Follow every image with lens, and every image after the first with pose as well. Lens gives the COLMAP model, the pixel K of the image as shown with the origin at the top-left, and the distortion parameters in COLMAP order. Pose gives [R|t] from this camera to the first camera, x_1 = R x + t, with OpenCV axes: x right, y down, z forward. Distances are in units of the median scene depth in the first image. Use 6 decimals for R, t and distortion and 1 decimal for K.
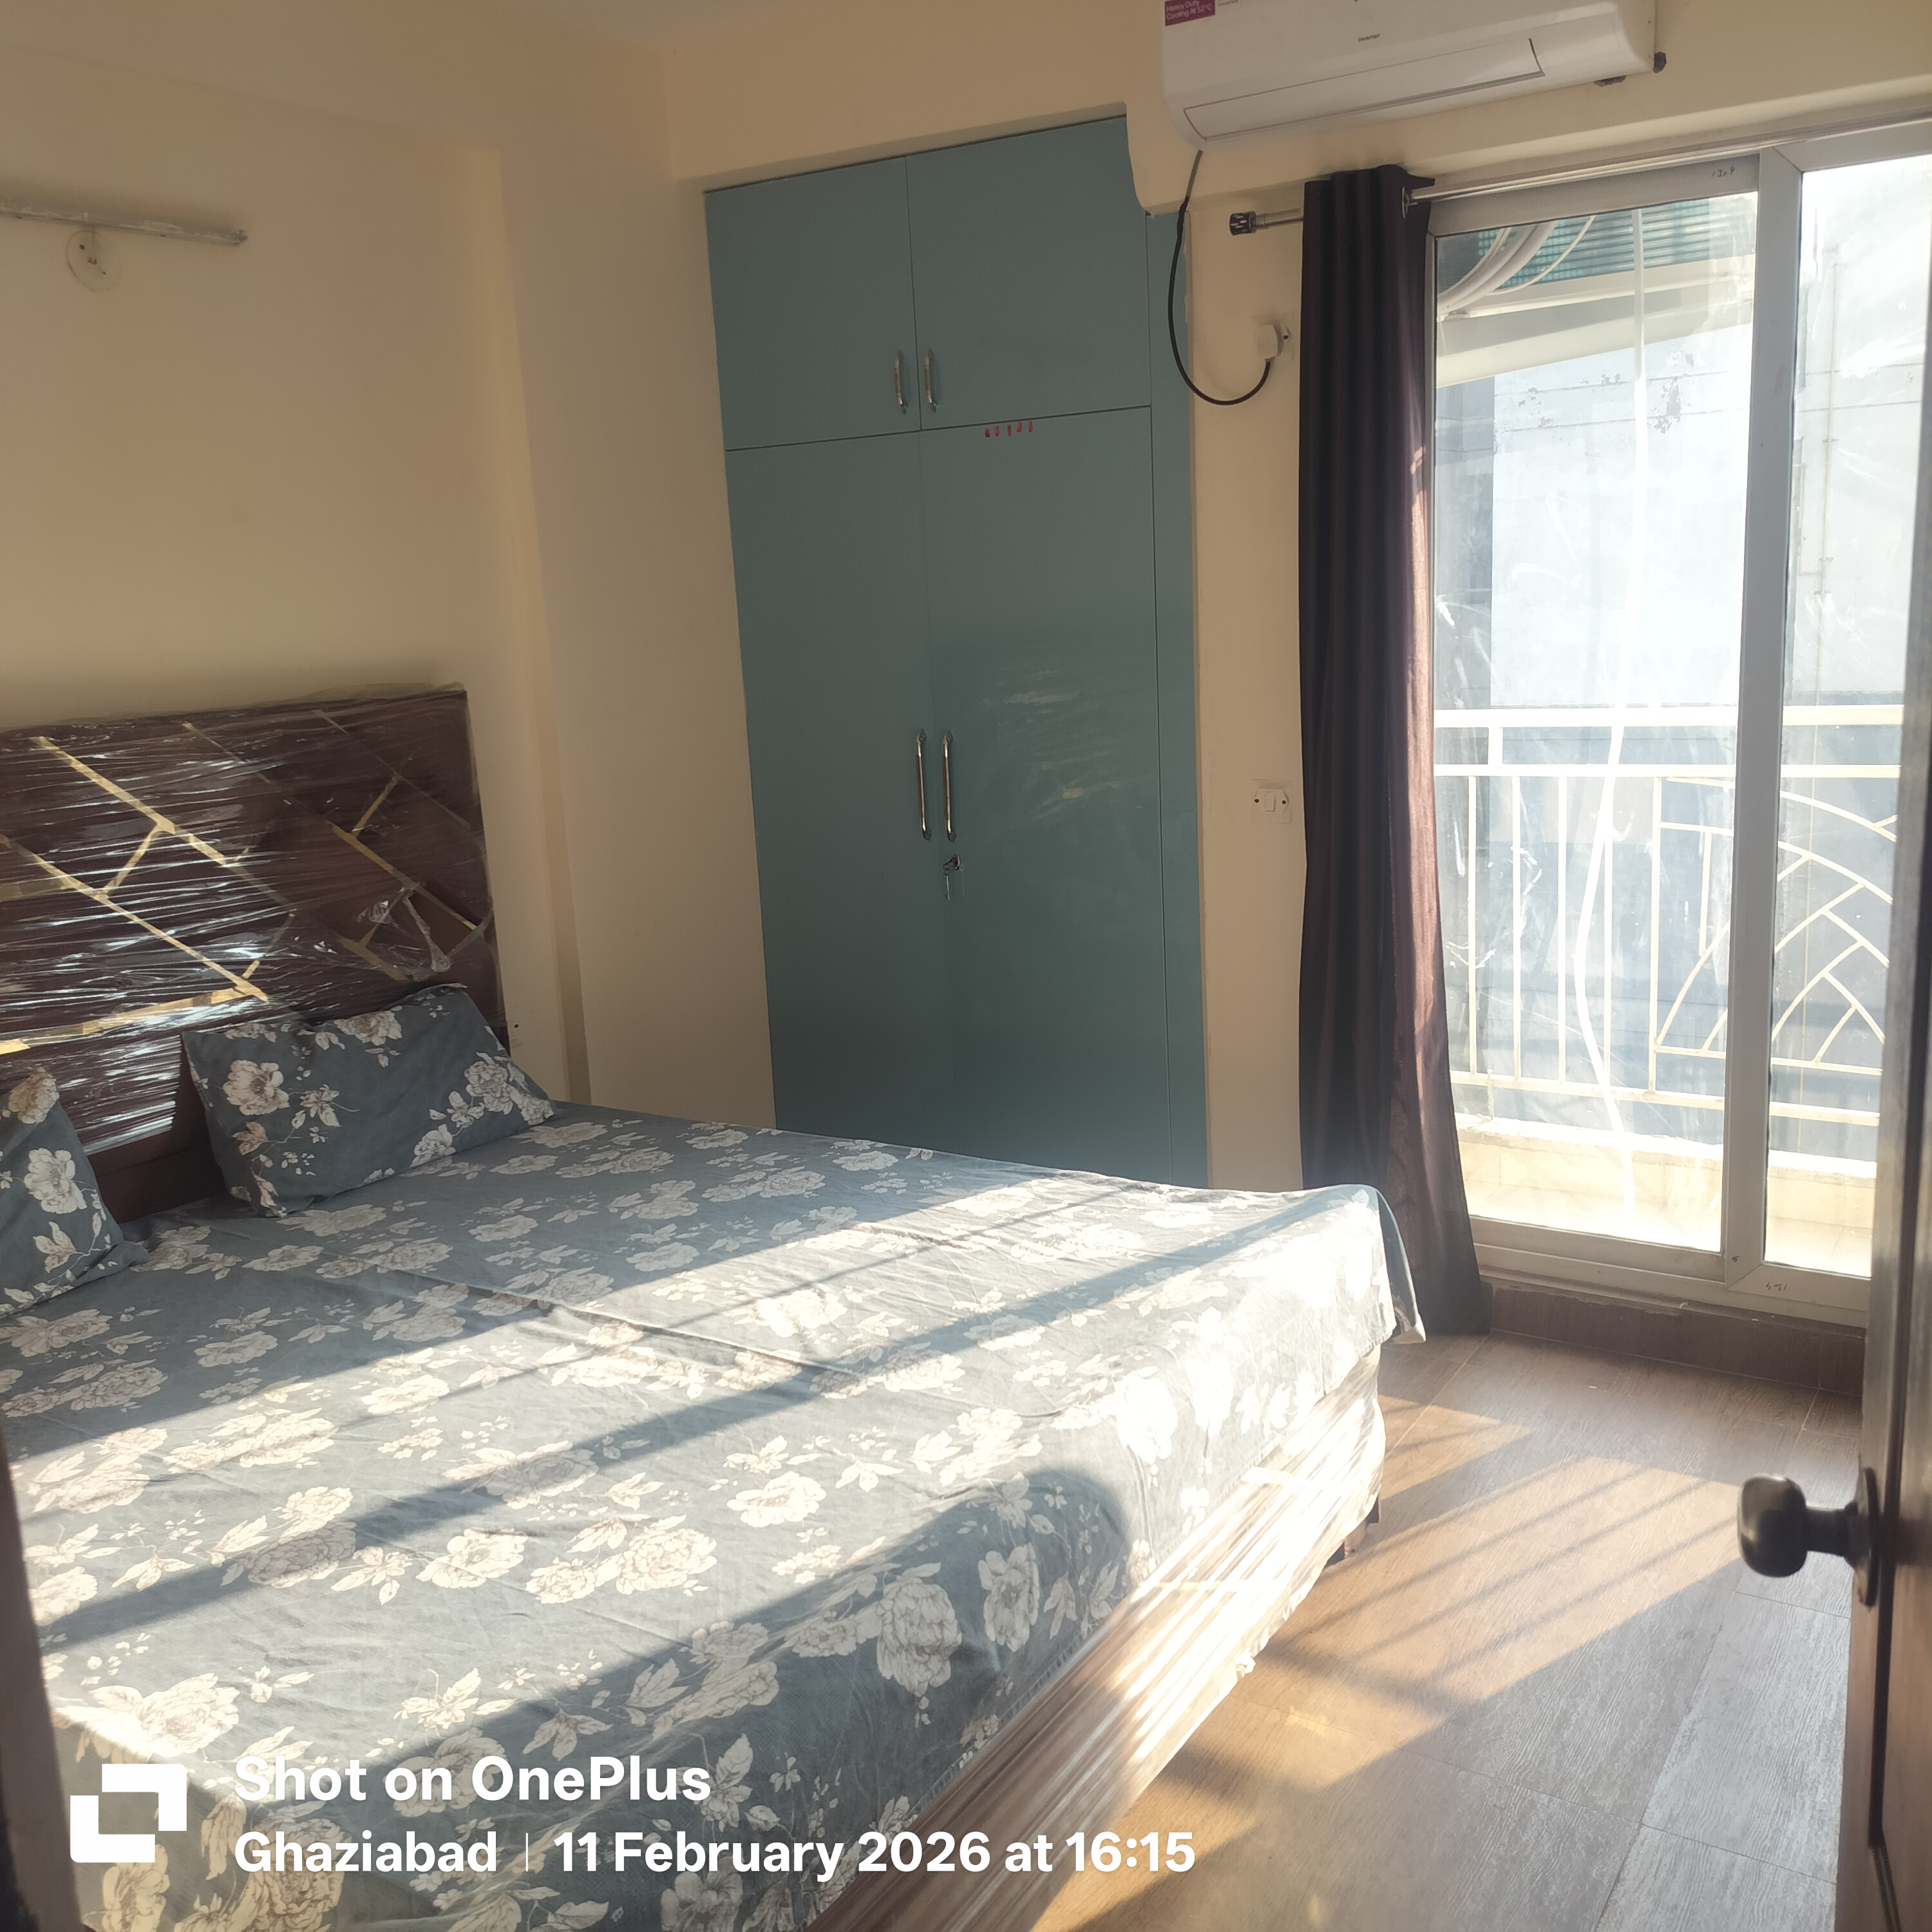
lens RADIAL K [[1834.0, 0, 966.0], [0, 1834.0, 966.0], [0, 0, 1]] dist [0.102101, -0.012188]
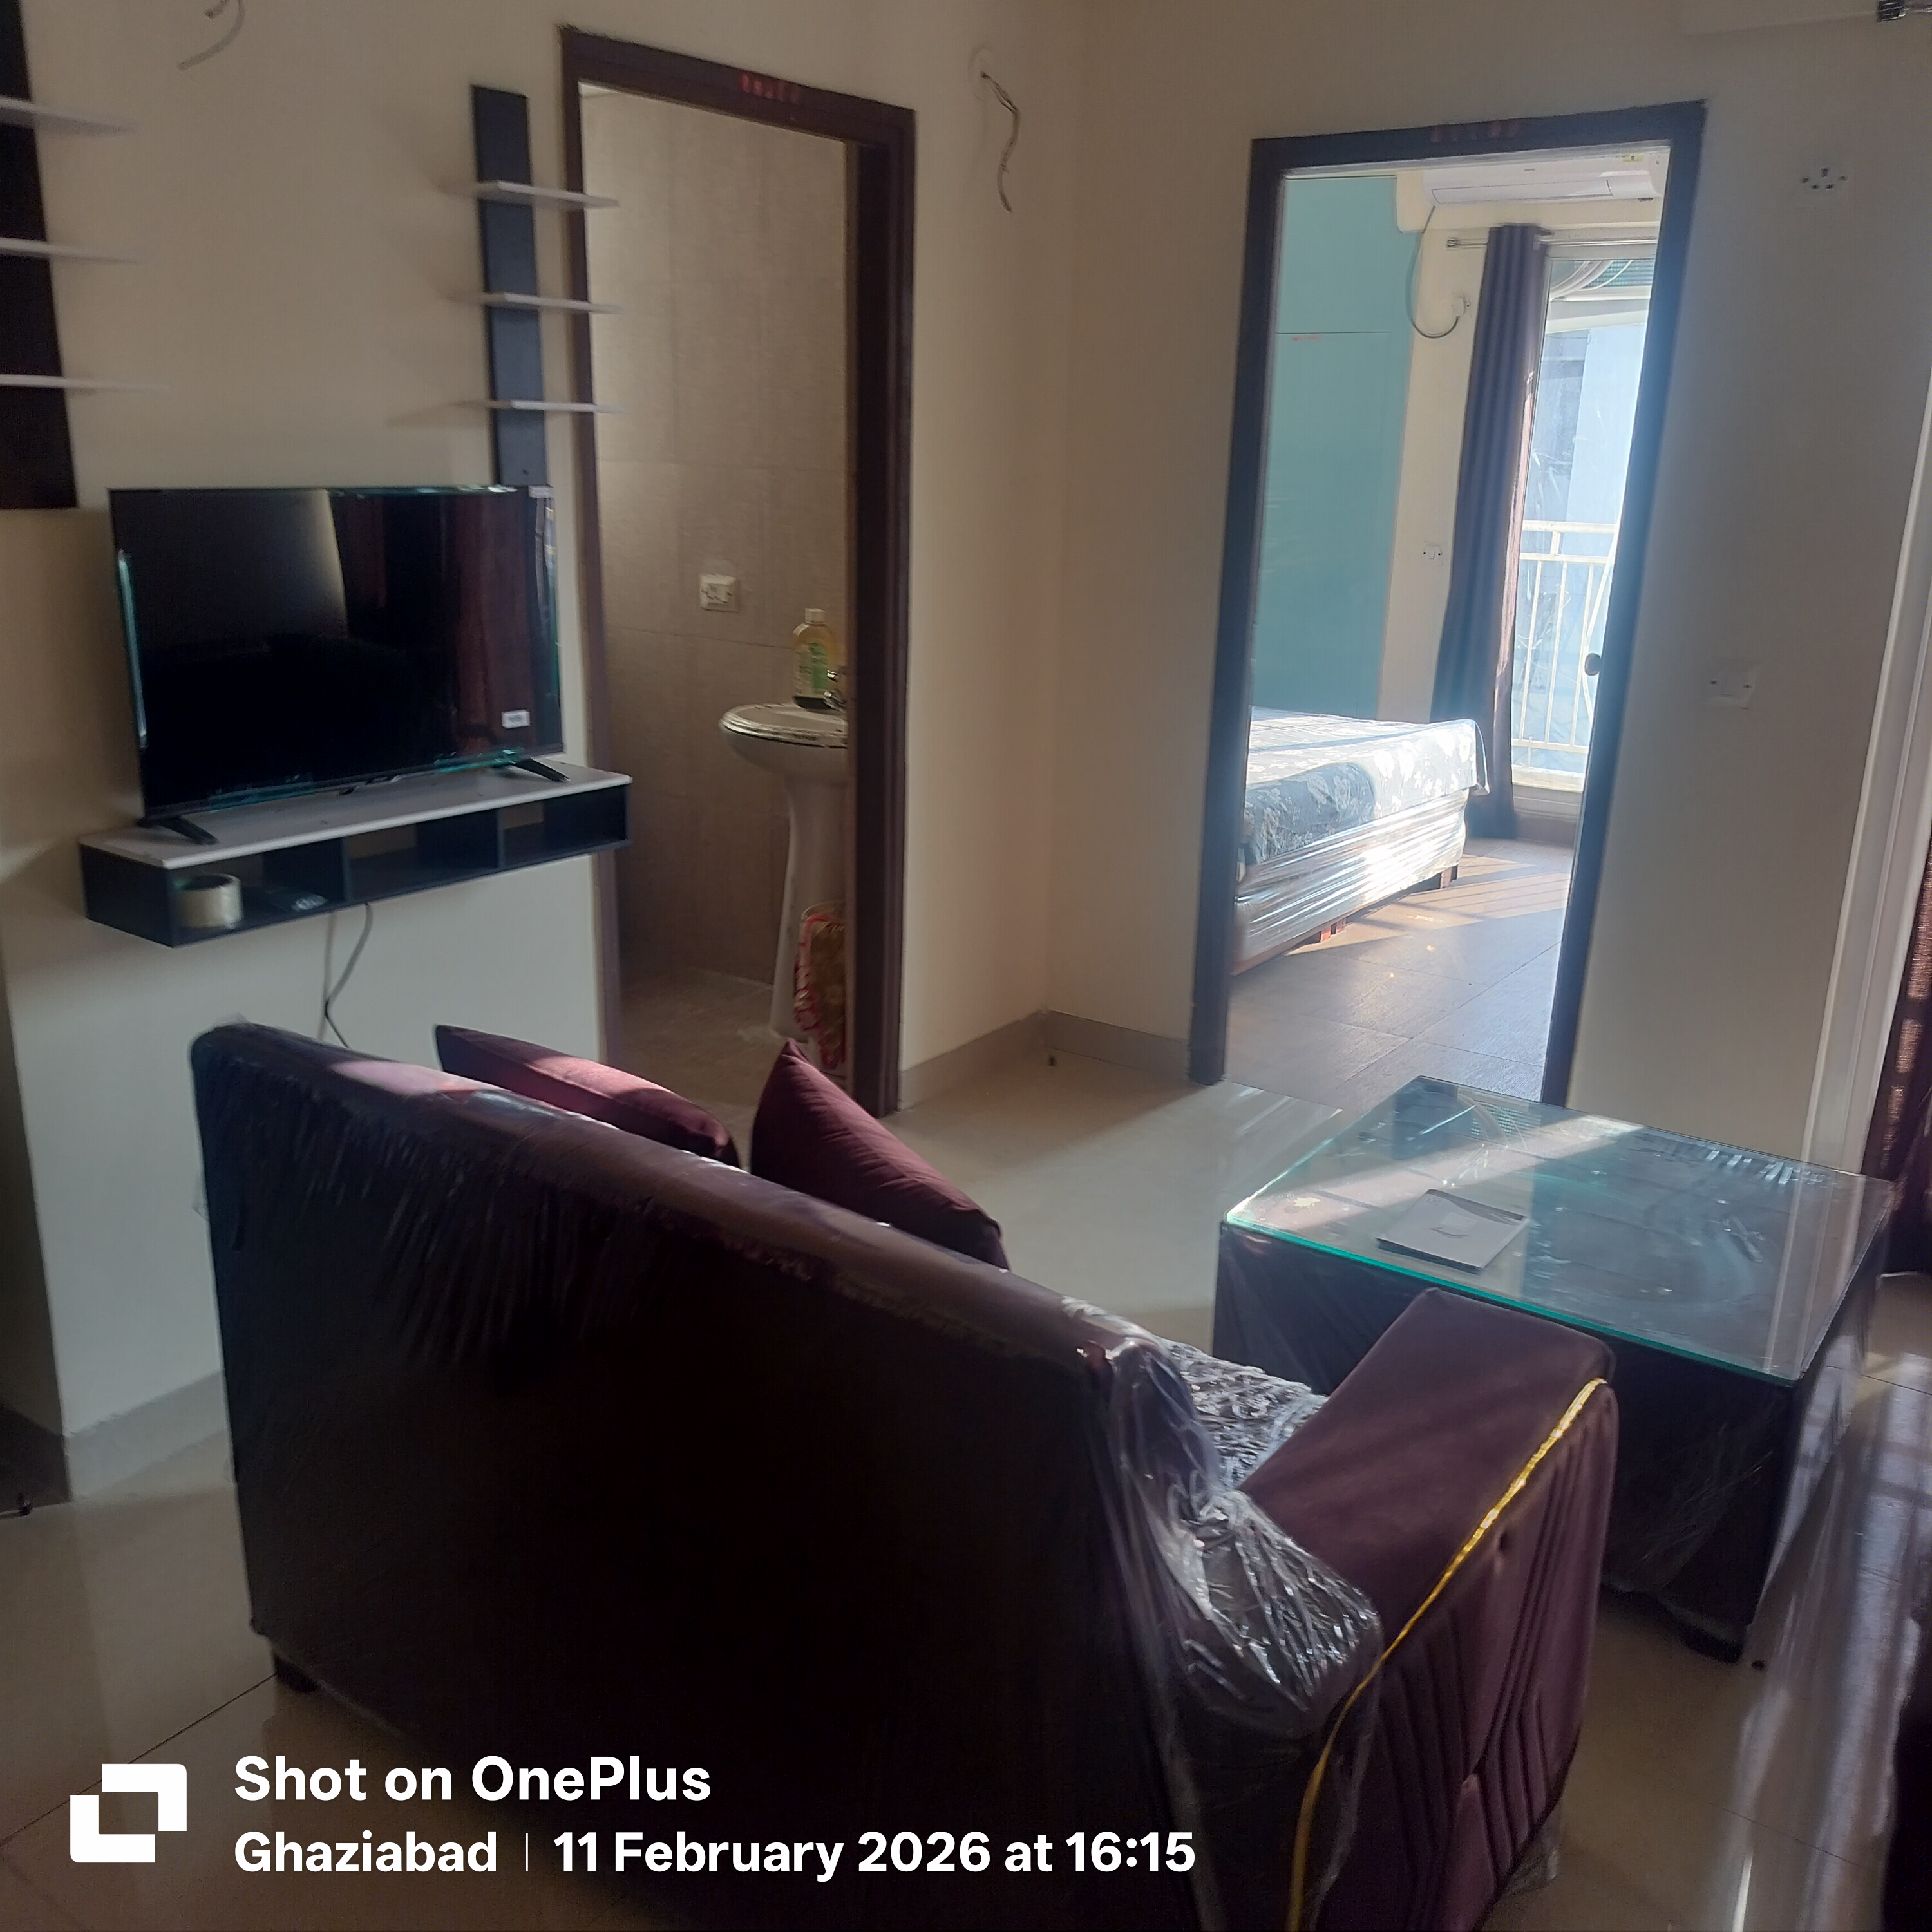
lens RADIAL K [[1834.0, 0, 966.0], [0, 1834.0, 966.0], [0, 0, 1]] dist [0.102101, -0.012188]
pose [[0.996674, 0.079529, -0.017803, -0.320032], [-0.077843, 0.993672, 0.080972, 0.281158], [0.024130, -0.079317, 0.996557, -1.237823]]
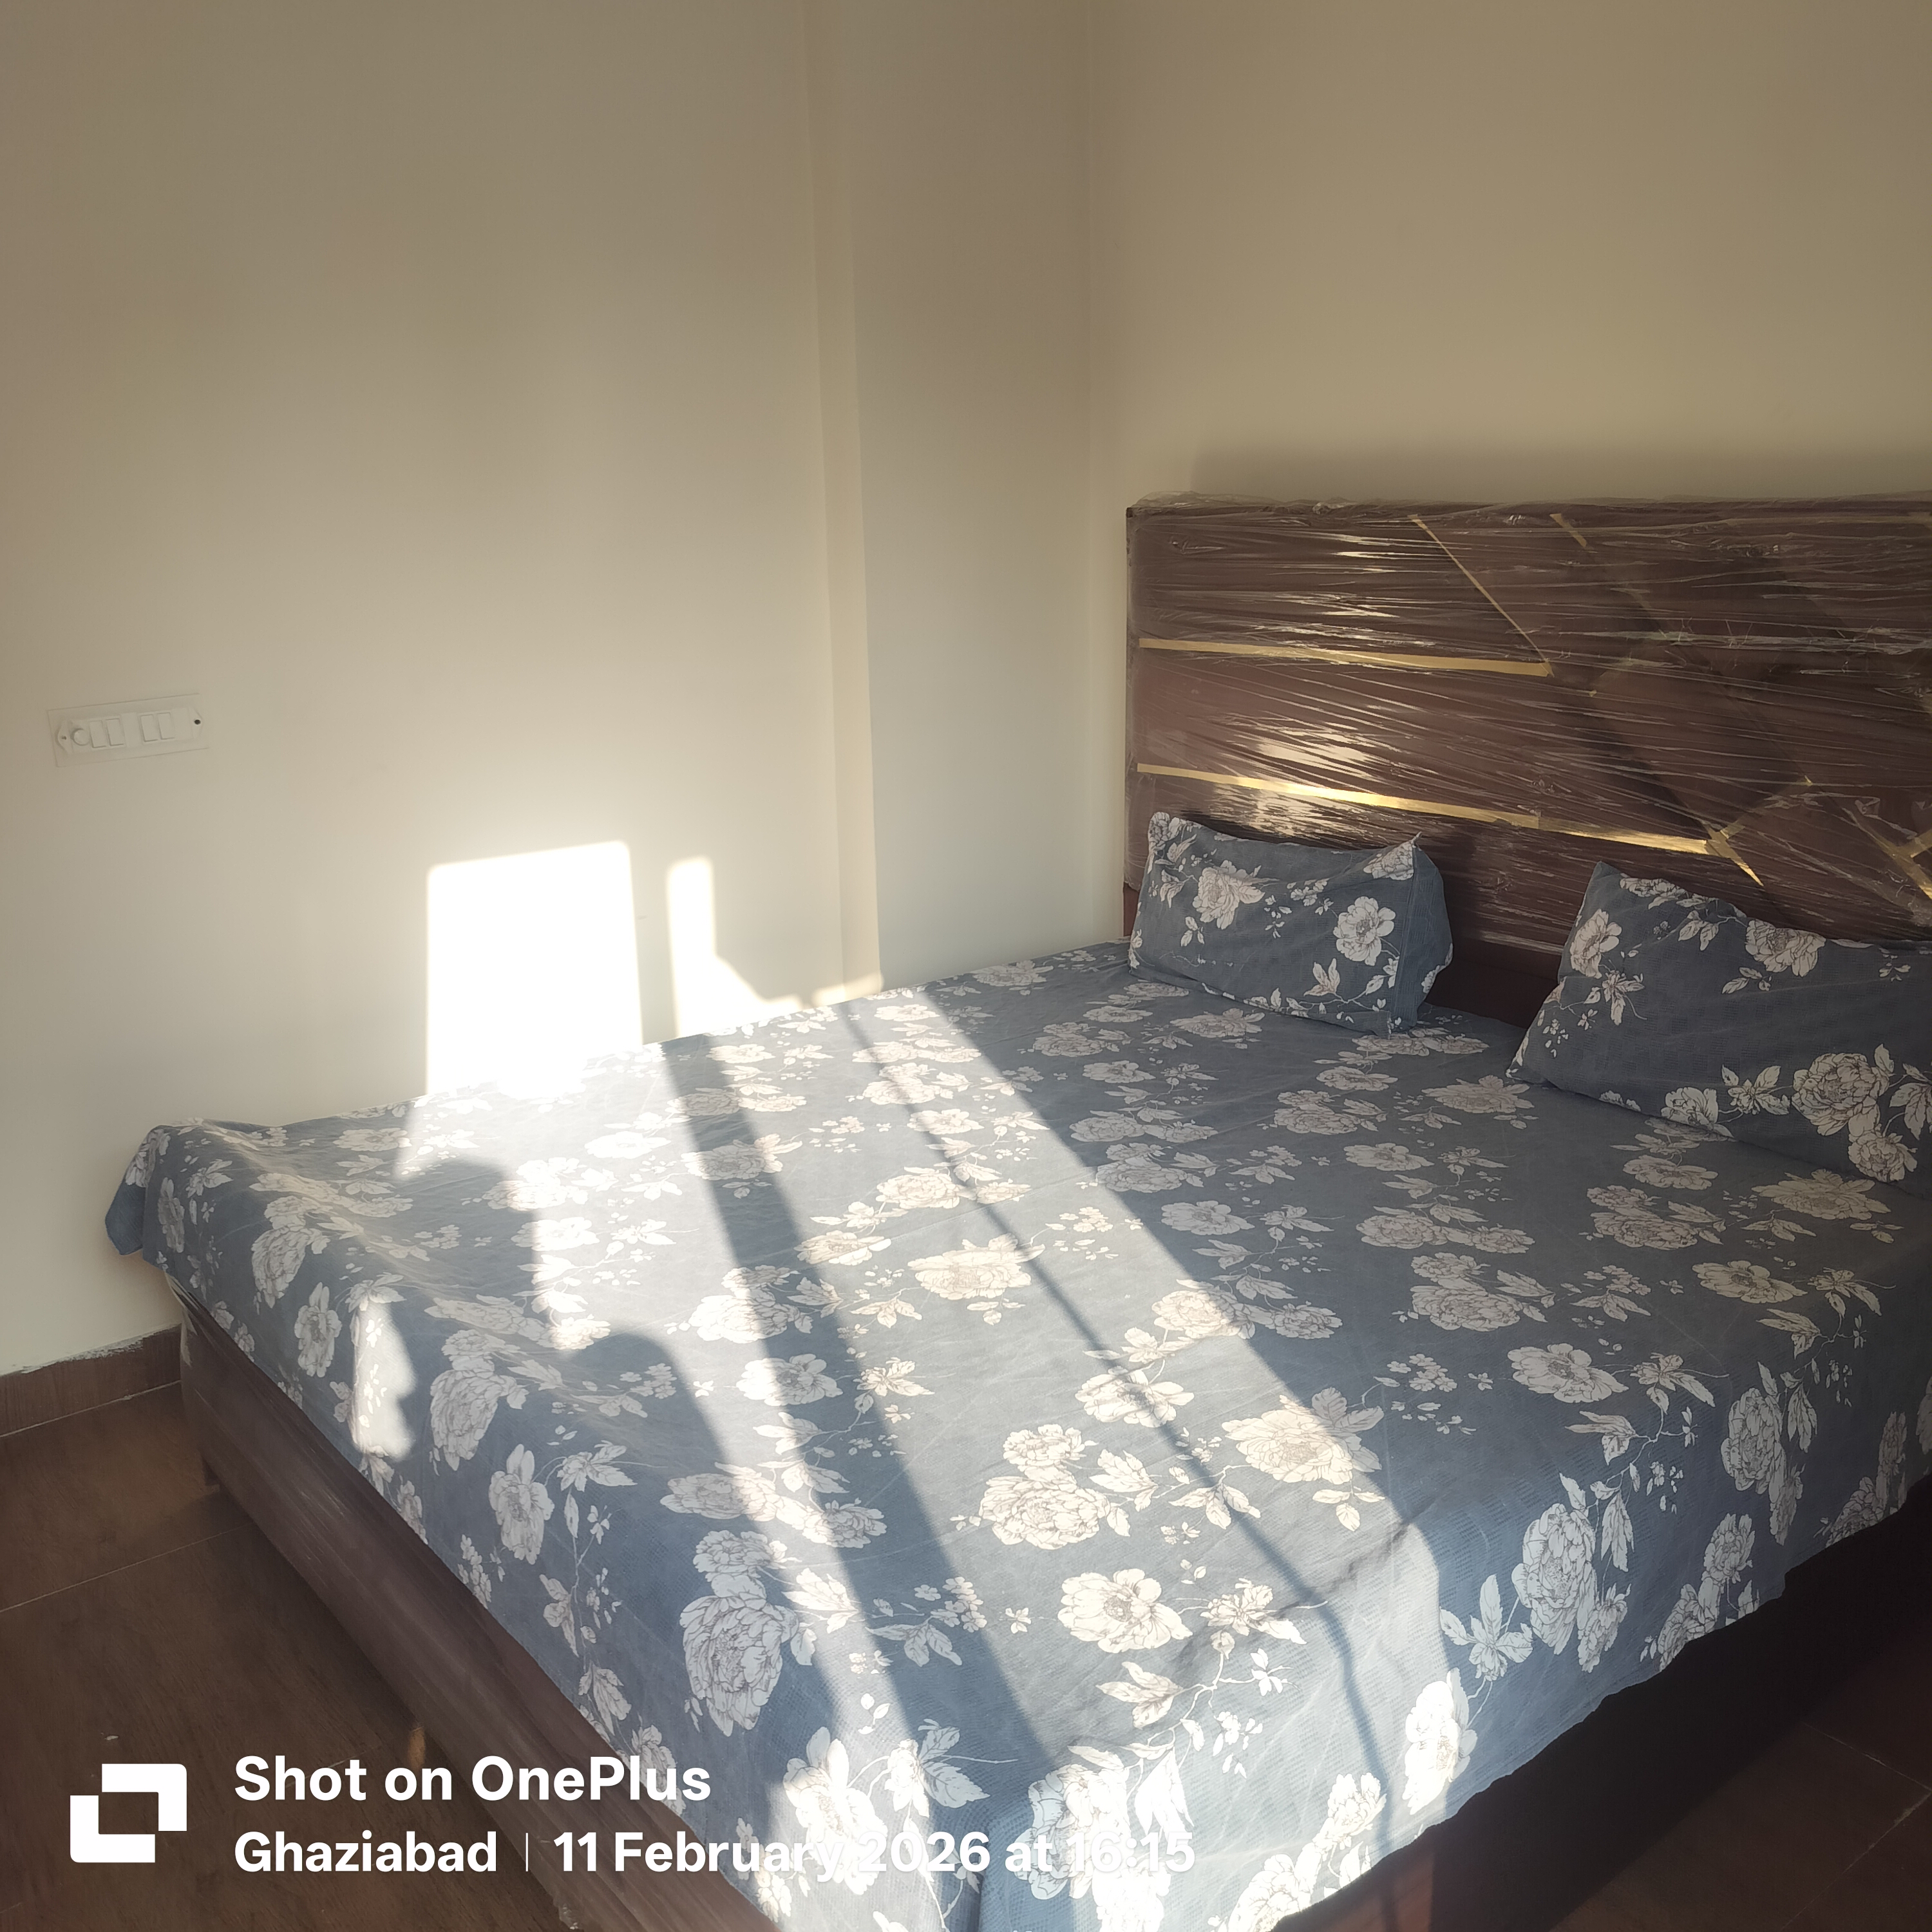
lens RADIAL K [[1834.0, 0, 966.0], [0, 1834.0, 966.0], [0, 0, 1]] dist [0.102101, -0.012188]
pose [[-0.337147, 0.289604, -0.895802, 0.542605], [-0.153071, 0.921987, 0.355680, -0.206455], [0.928925, 0.257038, -0.266516, 1.062419]]
